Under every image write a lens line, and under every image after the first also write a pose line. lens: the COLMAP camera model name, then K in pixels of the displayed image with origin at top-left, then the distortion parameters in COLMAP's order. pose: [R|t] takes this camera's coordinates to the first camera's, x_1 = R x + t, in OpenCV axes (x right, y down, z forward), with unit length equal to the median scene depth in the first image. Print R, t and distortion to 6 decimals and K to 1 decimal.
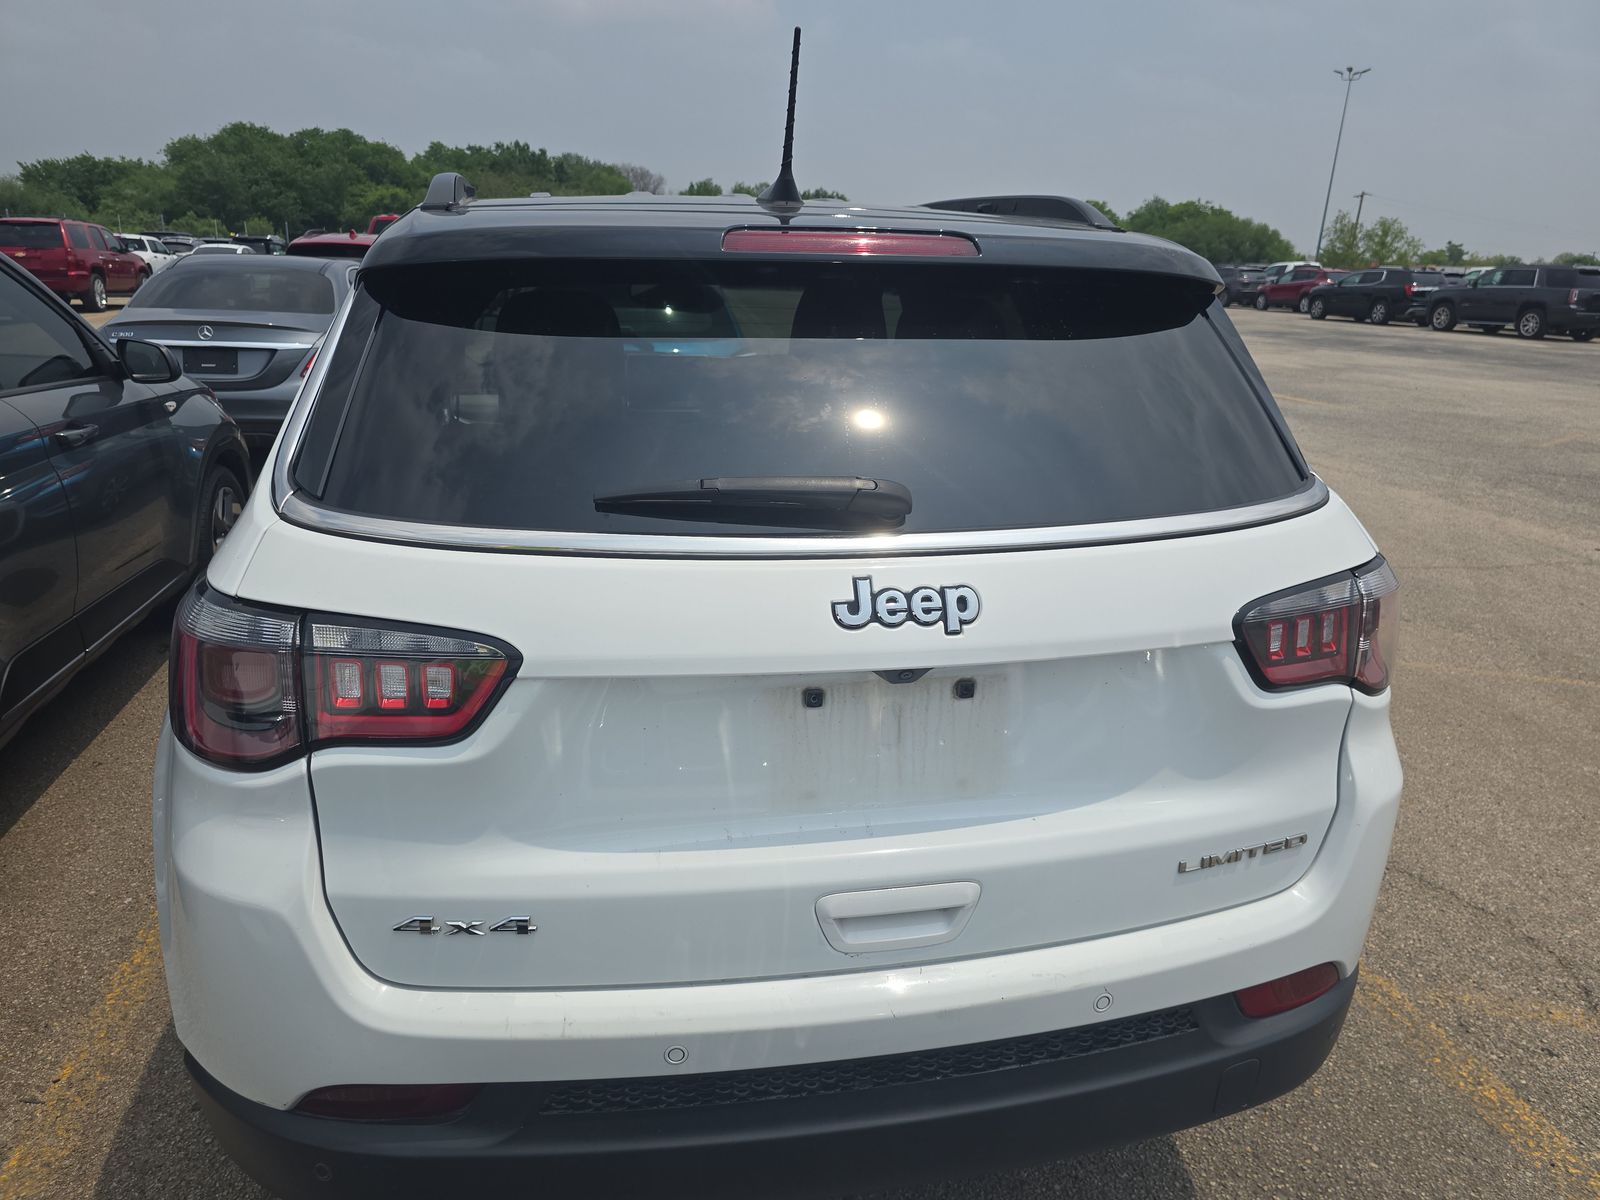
lens RADIAL K [[1070.7, 0, 800.0], [0, 1070.7, 600.0], [0, 0, 1]] dist [0.052967, -0.054788]
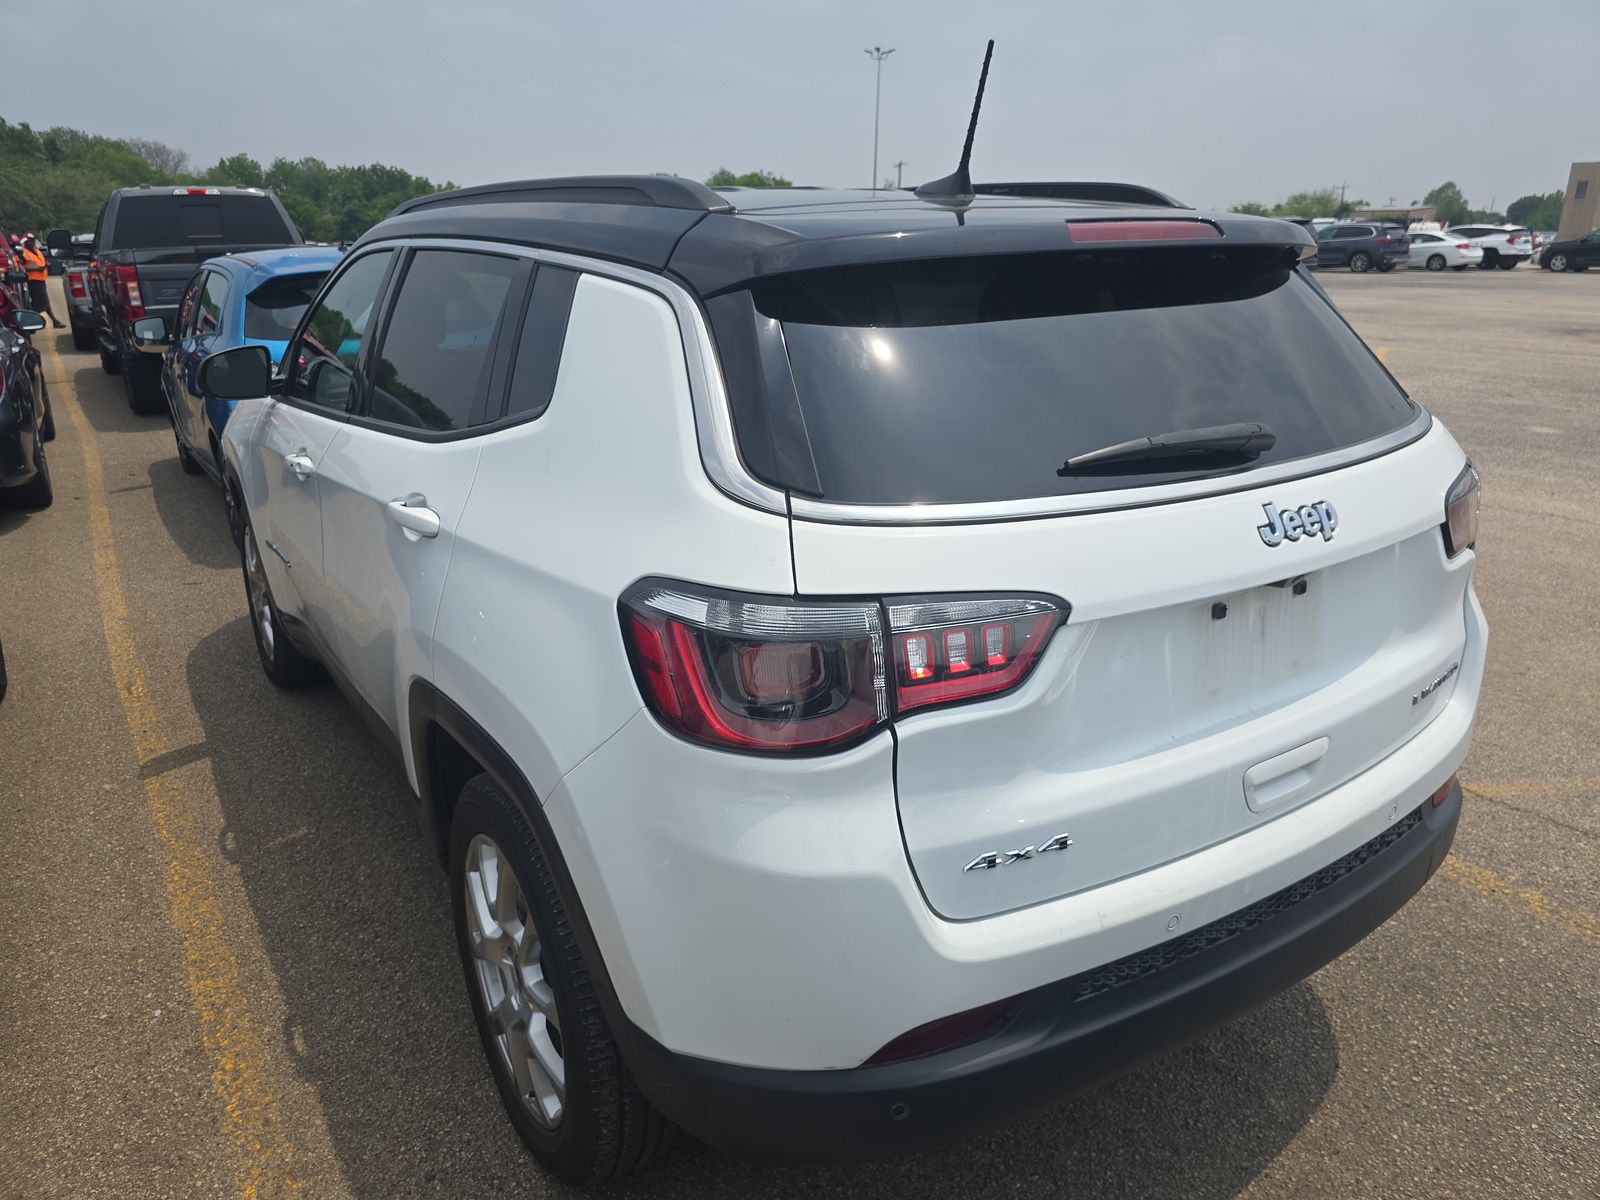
lens RADIAL K [[1080.7, 0, 800.0], [0, 1080.7, 600.0], [0, 0, 1]] dist [-0.000142, -0.006955]
pose [[0.930725, -0.146982, 0.334884, -0.804632], [0.139747, 0.989130, 0.045741, -0.040419], [-0.337966, 0.004227, 0.941149, 0.014749]]
